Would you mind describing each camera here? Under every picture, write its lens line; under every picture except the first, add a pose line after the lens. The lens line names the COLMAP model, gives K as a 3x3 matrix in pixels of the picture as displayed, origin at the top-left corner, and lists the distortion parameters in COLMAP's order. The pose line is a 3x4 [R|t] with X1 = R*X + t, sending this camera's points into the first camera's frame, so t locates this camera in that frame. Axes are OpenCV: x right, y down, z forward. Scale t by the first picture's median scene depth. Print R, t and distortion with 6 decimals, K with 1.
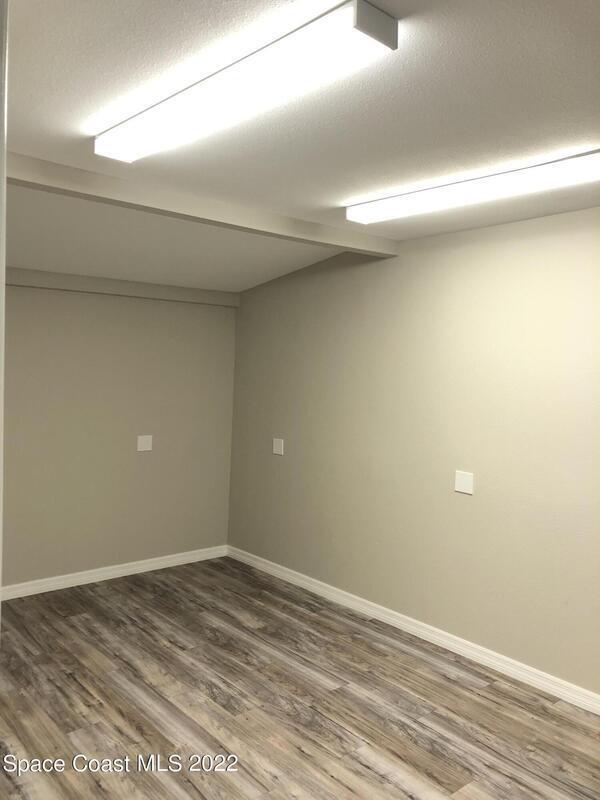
lens RADIAL K [[653.6, 0, 297.0], [0, 653.6, 403.9], [0, 0, 1]] dist [-0.067612, 0.049222]
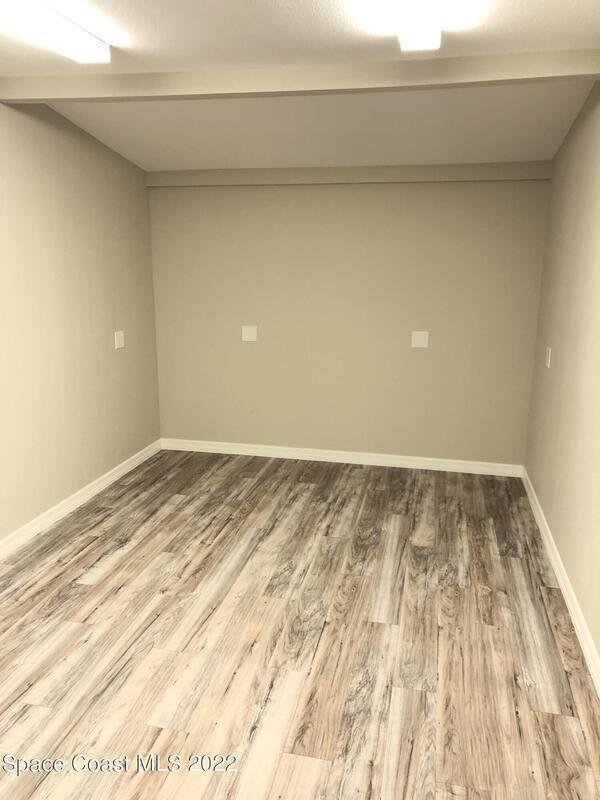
lens RADIAL K [[653.6, 0, 296.5], [0, 653.6, 406.3], [0, 0, 1]] dist [-0.067612, 0.049222]
pose [[0.627560, 0.180000, -0.757475, 0.546628], [-0.060297, 0.981222, 0.183214, -0.011032], [0.776230, -0.069304, 0.626629, 0.323961]]
